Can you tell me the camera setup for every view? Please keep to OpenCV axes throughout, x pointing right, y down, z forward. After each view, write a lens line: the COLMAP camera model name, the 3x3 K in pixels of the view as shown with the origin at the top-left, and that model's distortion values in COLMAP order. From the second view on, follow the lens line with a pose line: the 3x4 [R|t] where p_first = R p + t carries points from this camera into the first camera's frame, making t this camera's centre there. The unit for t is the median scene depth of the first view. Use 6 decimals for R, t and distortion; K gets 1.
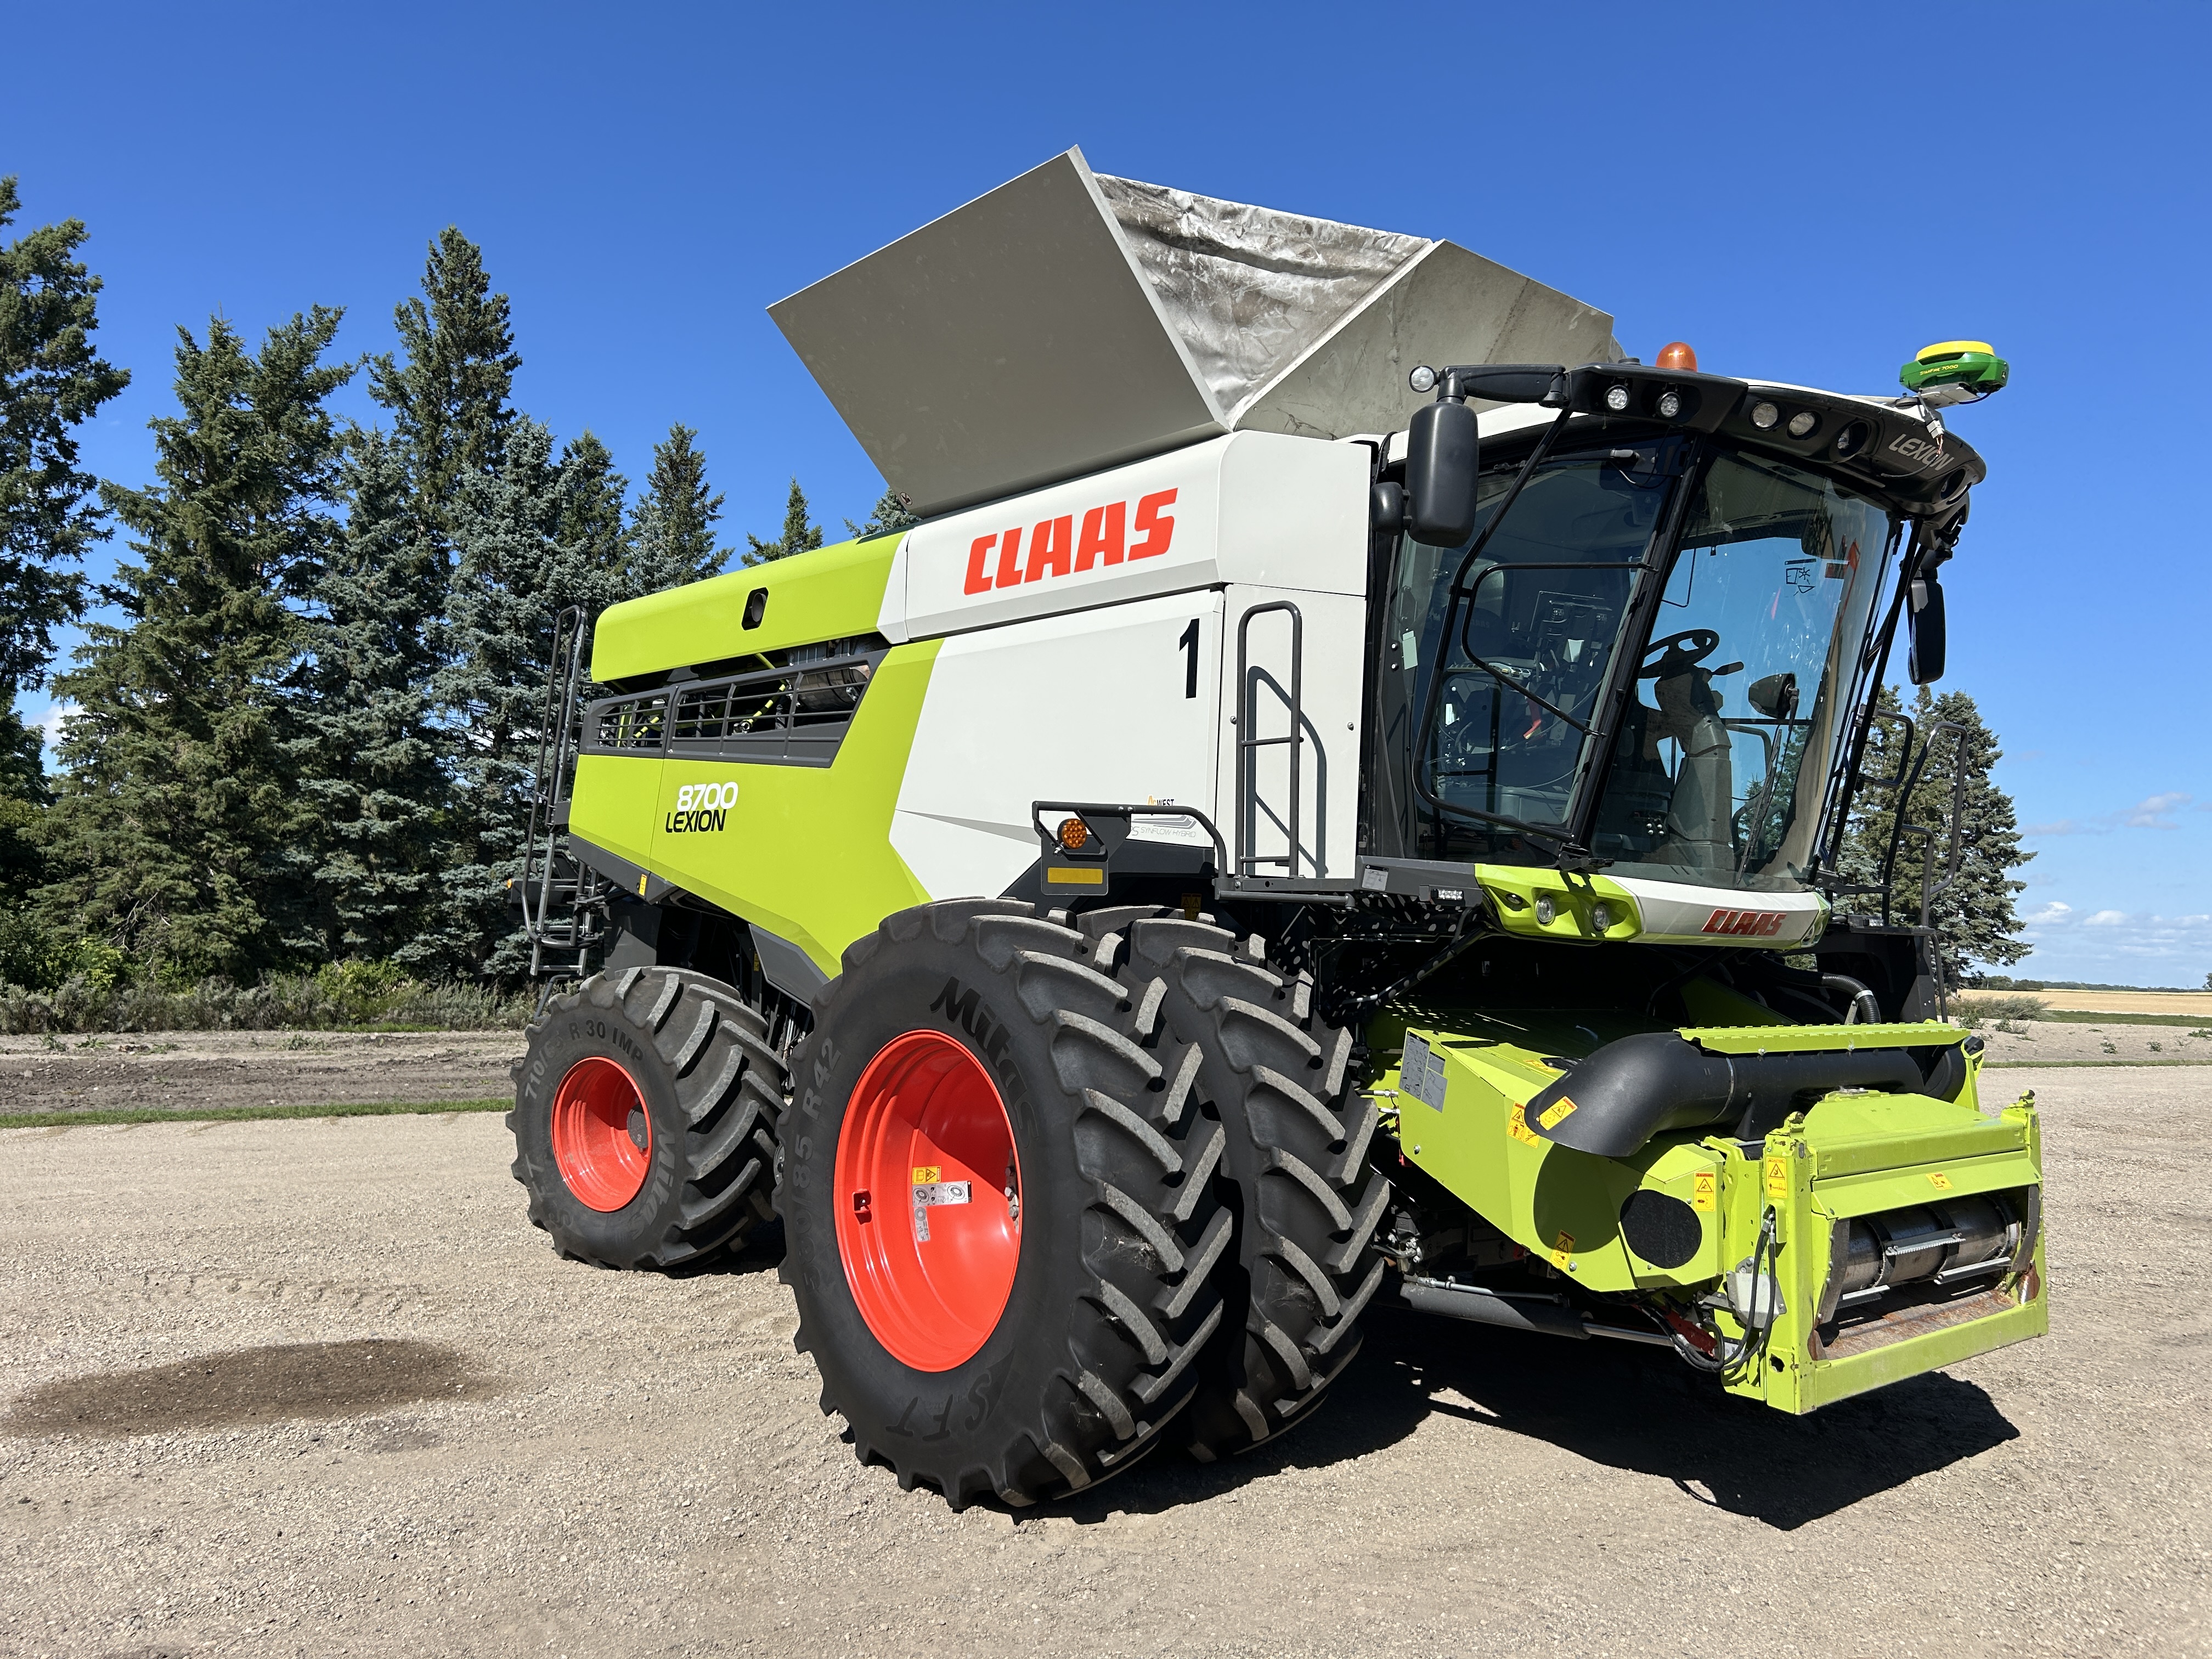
lens RADIAL K [[1719.8, 0, 1106.0], [0, 1719.8, 829.5], [0, 0, 1]] dist [0.054303, -0.067628]
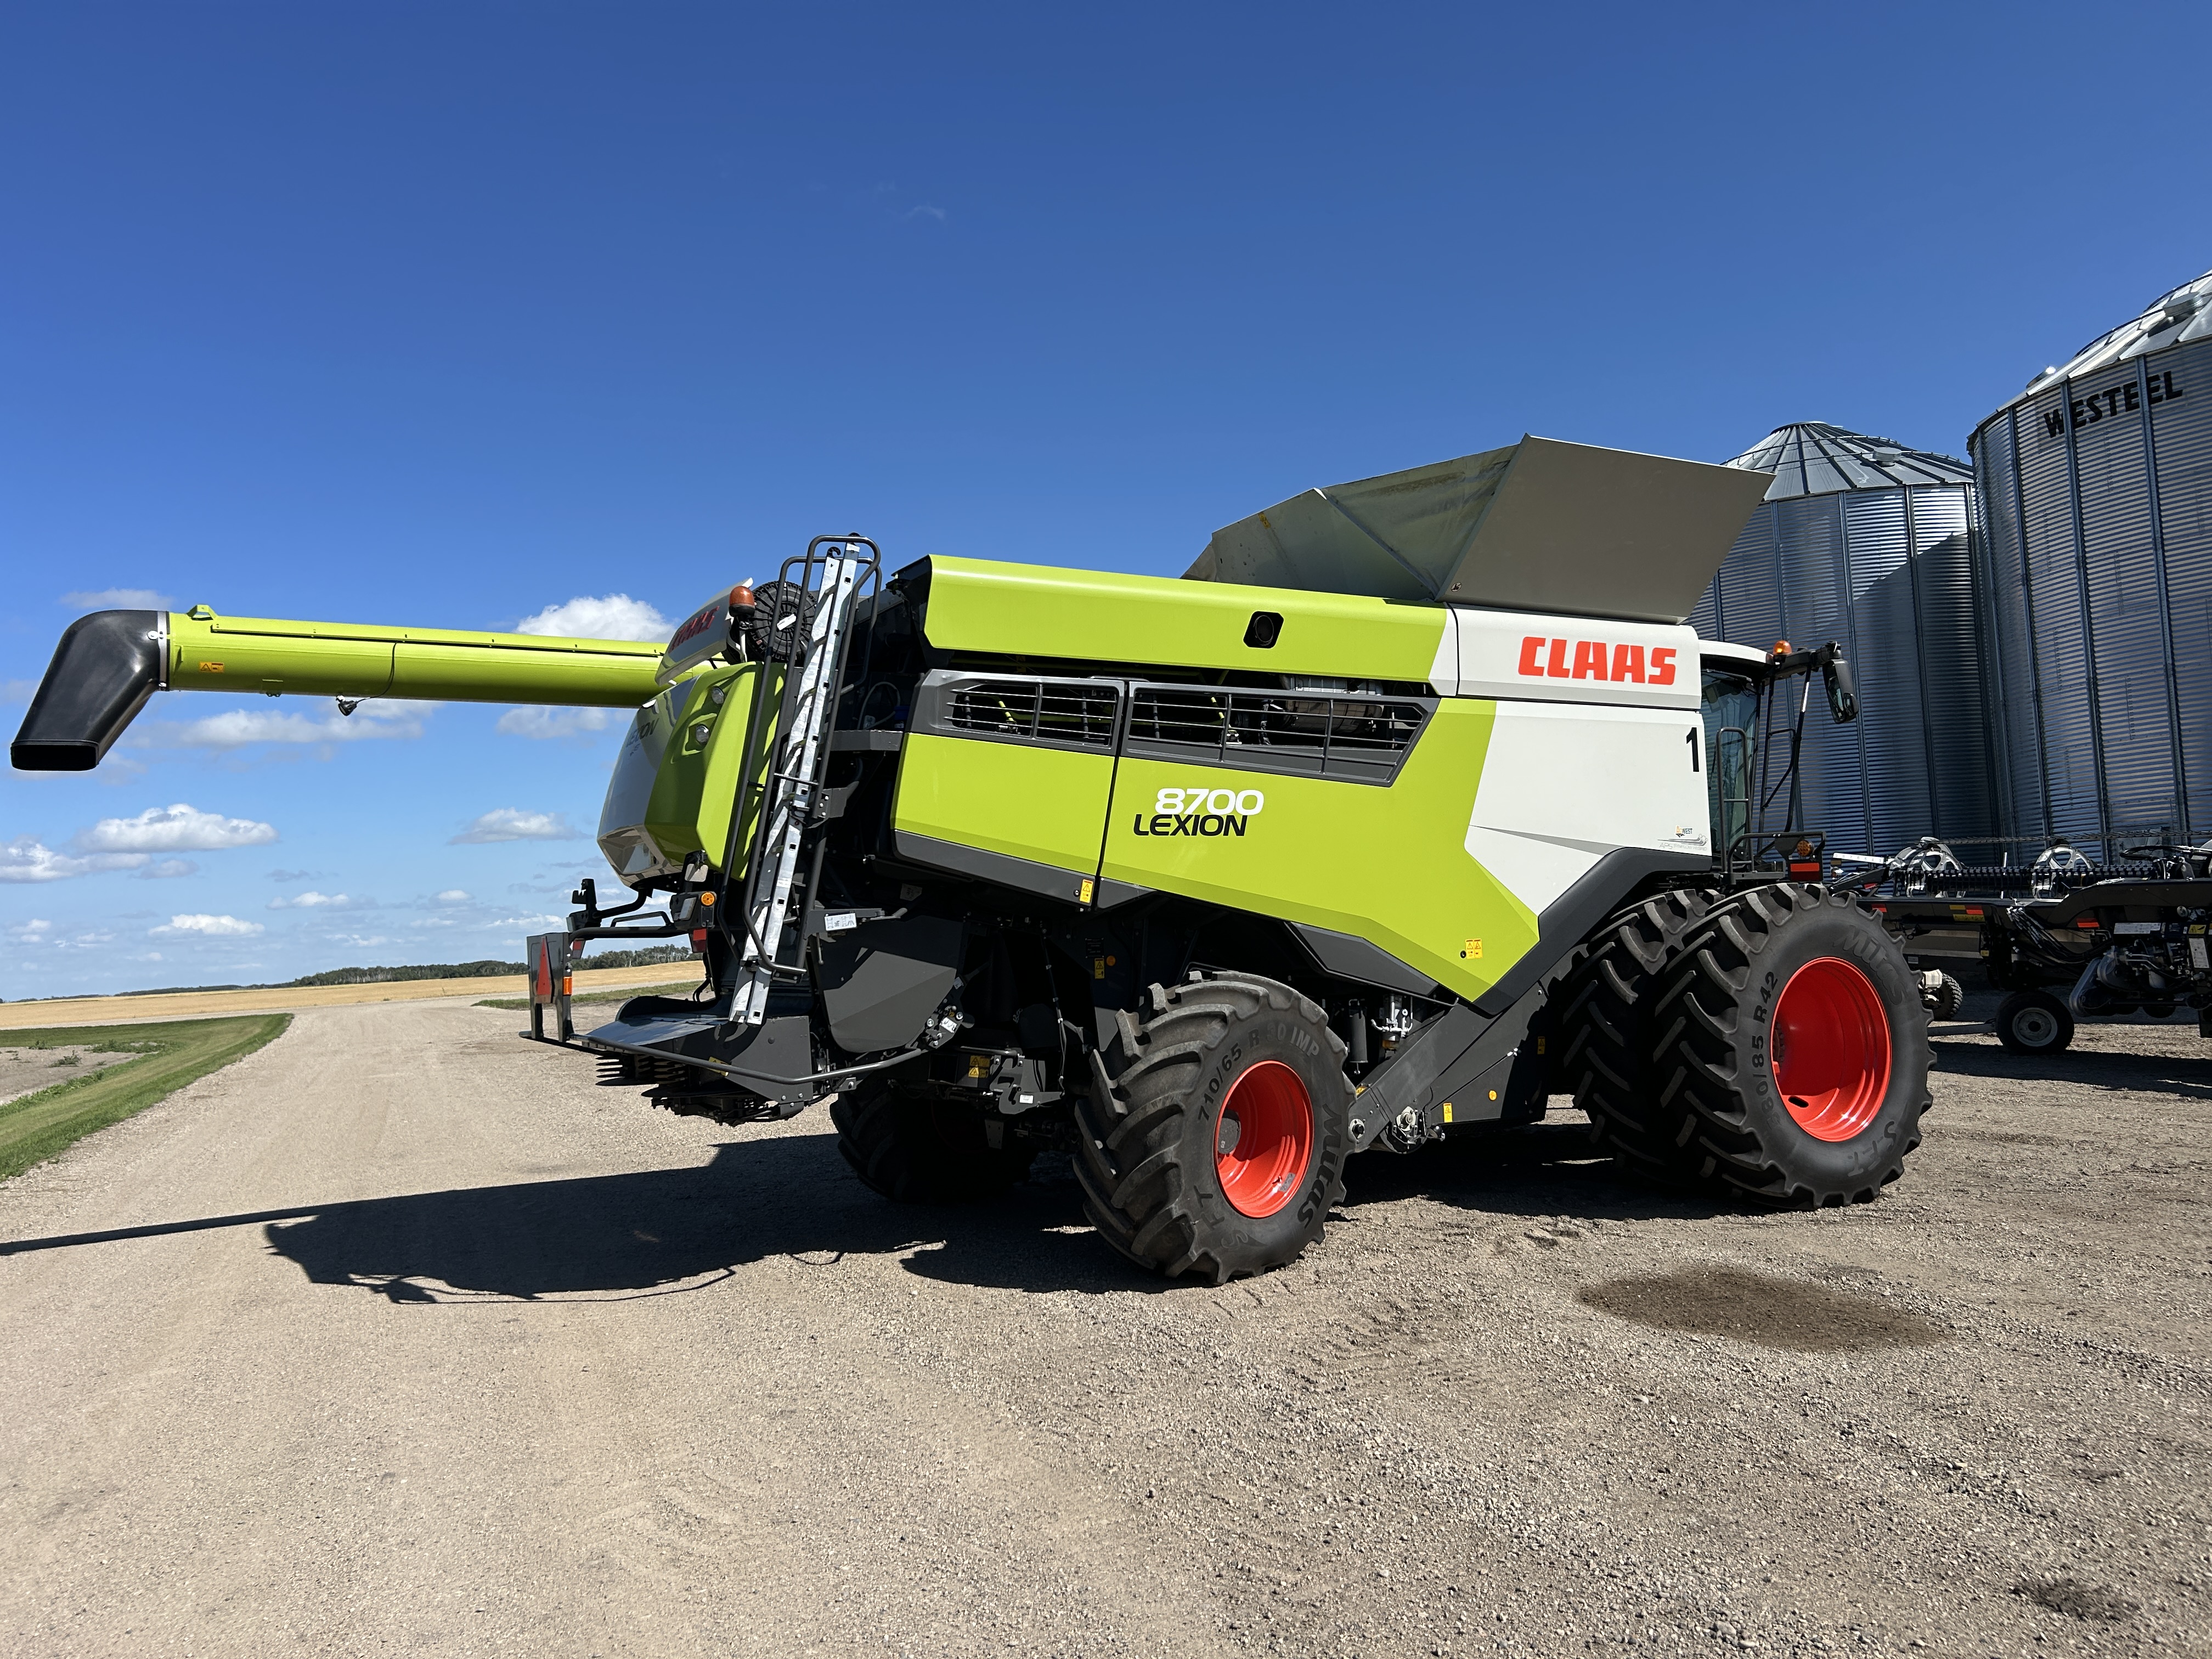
lens RADIAL K [[1677.3, 0, 1106.0], [0, 1677.3, 829.5], [0, 0, 1]] dist [-0.039404, -0.001051]
pose [[0.193149, 0.021636, 0.980931, -1.574043], [-0.014502, 0.999711, -0.019195, 0.022277], [-0.981062, -0.010518, 0.193407, 1.134350]]
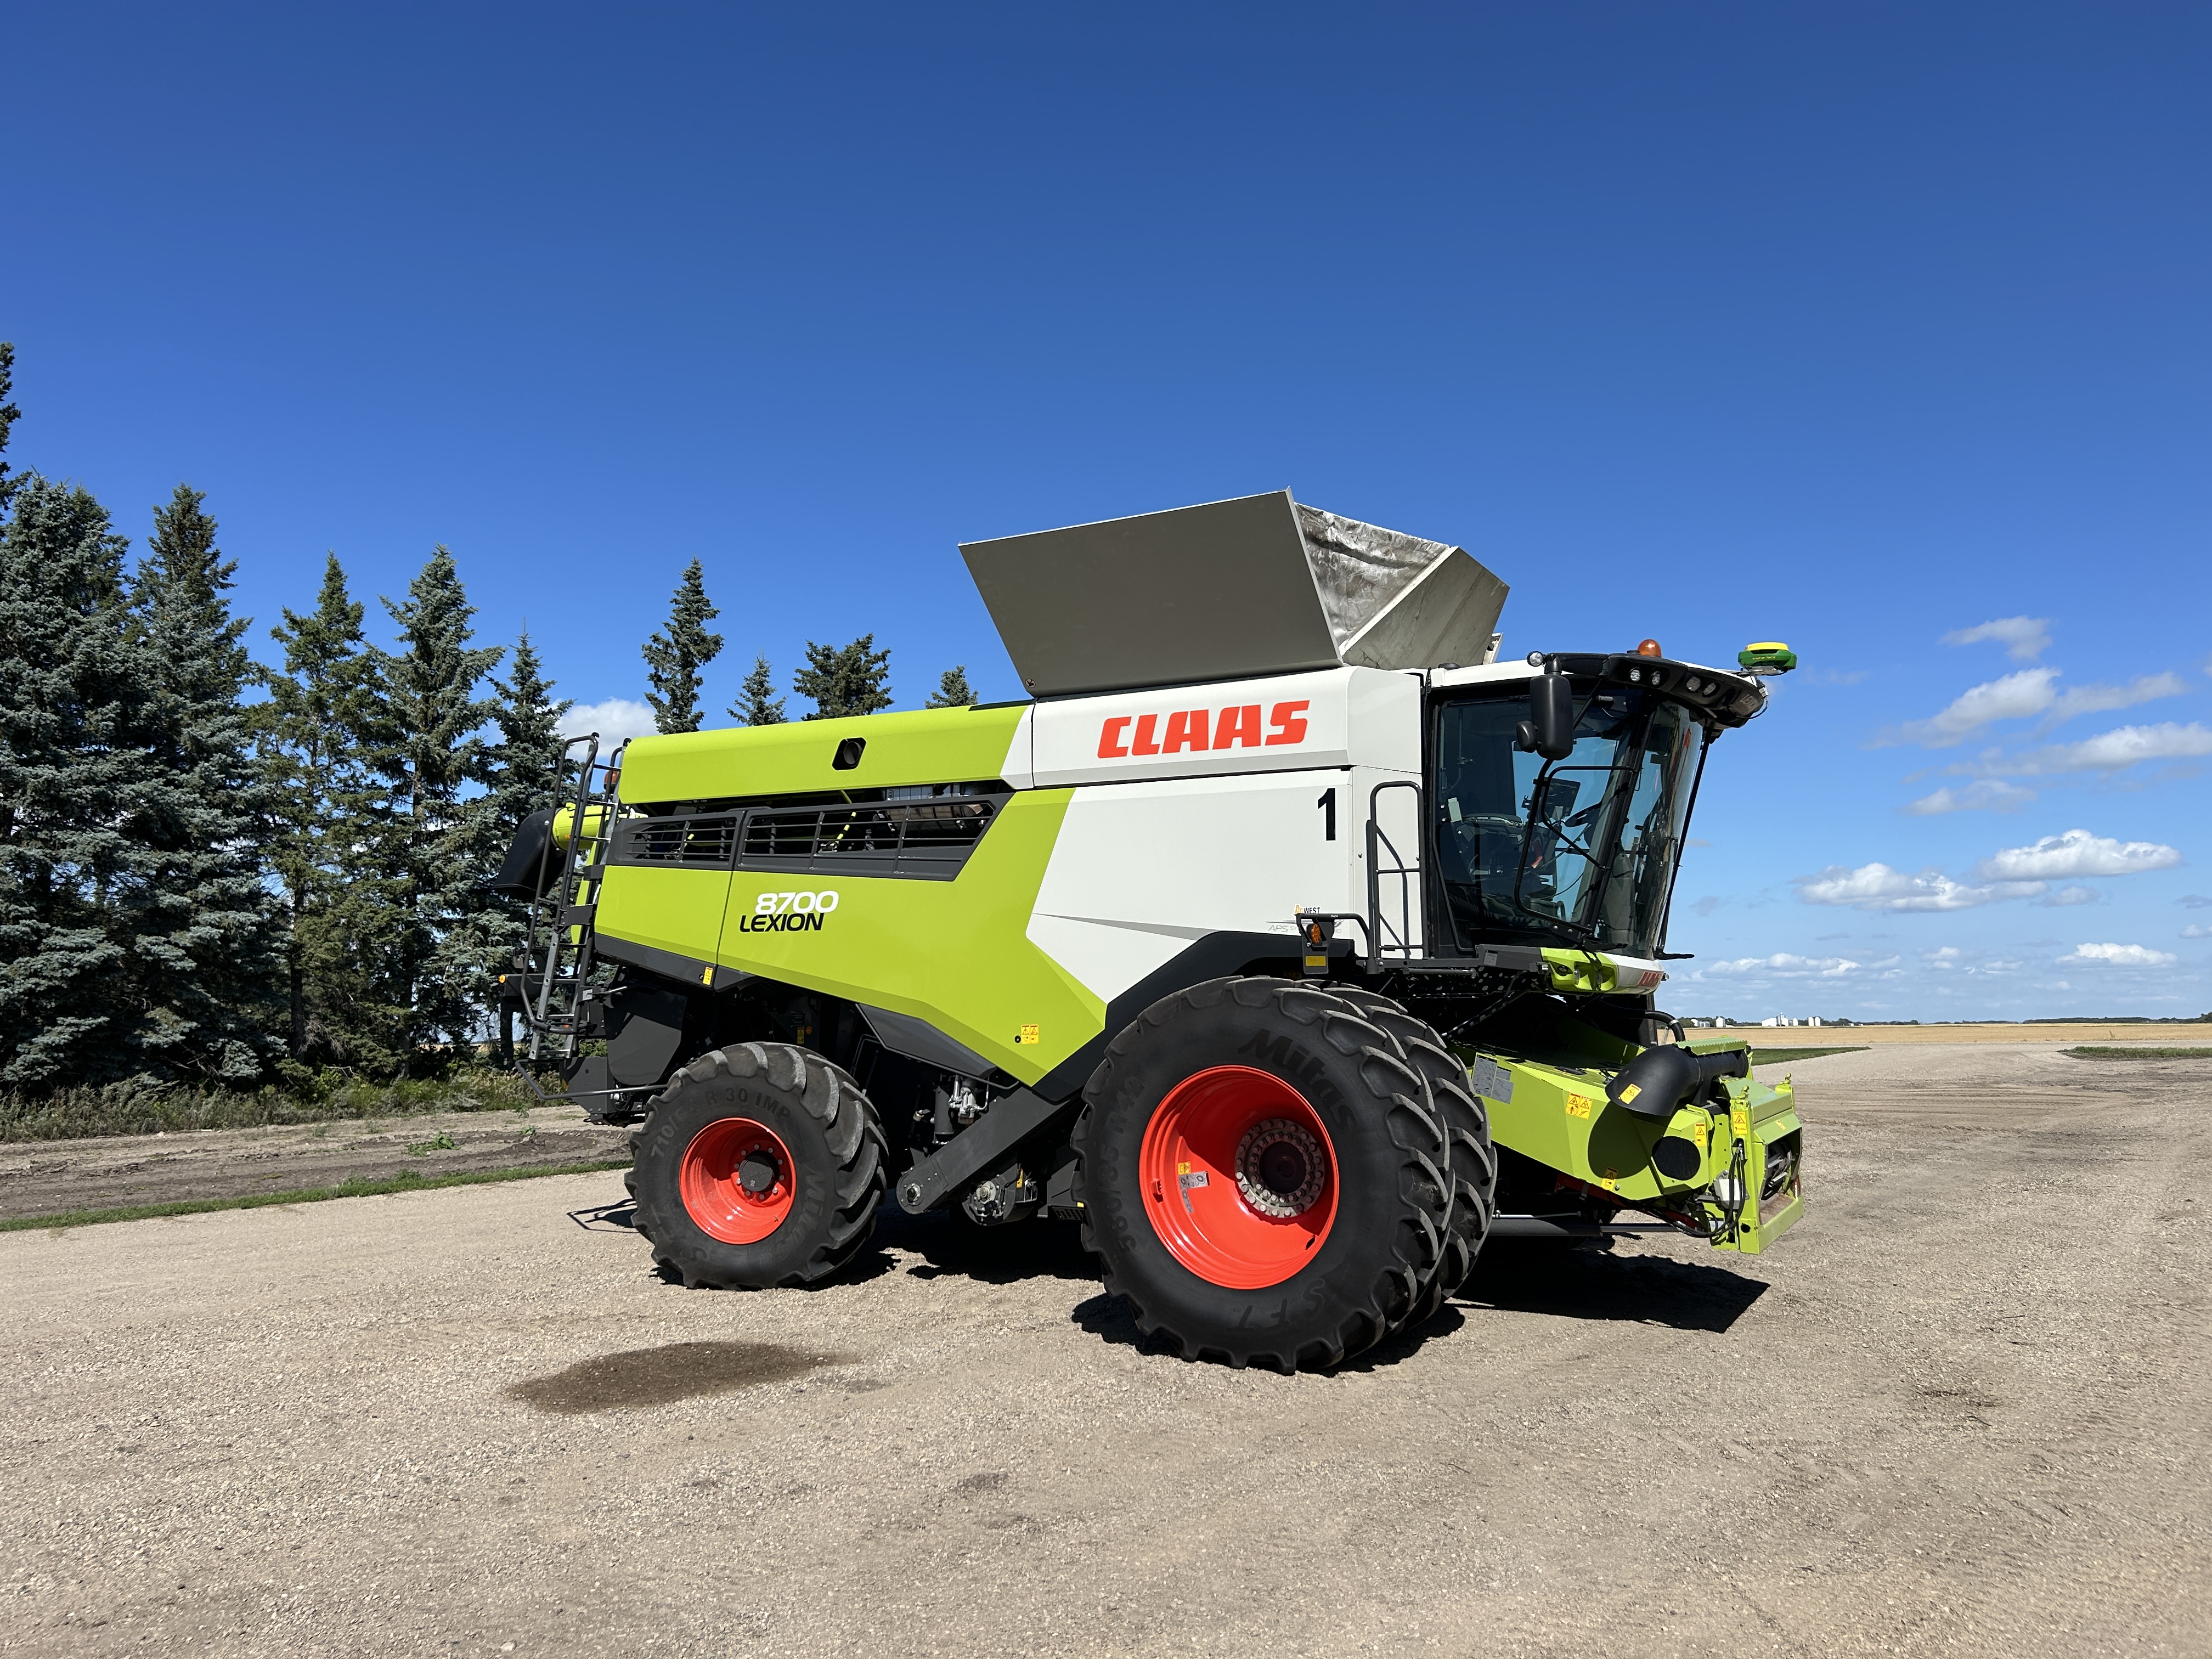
lens RADIAL K [[1738.8, 0, 1106.0], [0, 1738.8, 829.5], [0, 0, 1]] dist [0.060342, -0.082965]
pose [[0.936245, 0.000615, 0.351348, -0.603301], [0.013398, 0.999209, -0.037449, -0.028372], [-0.351093, 0.039769, 0.935496, -0.324609]]
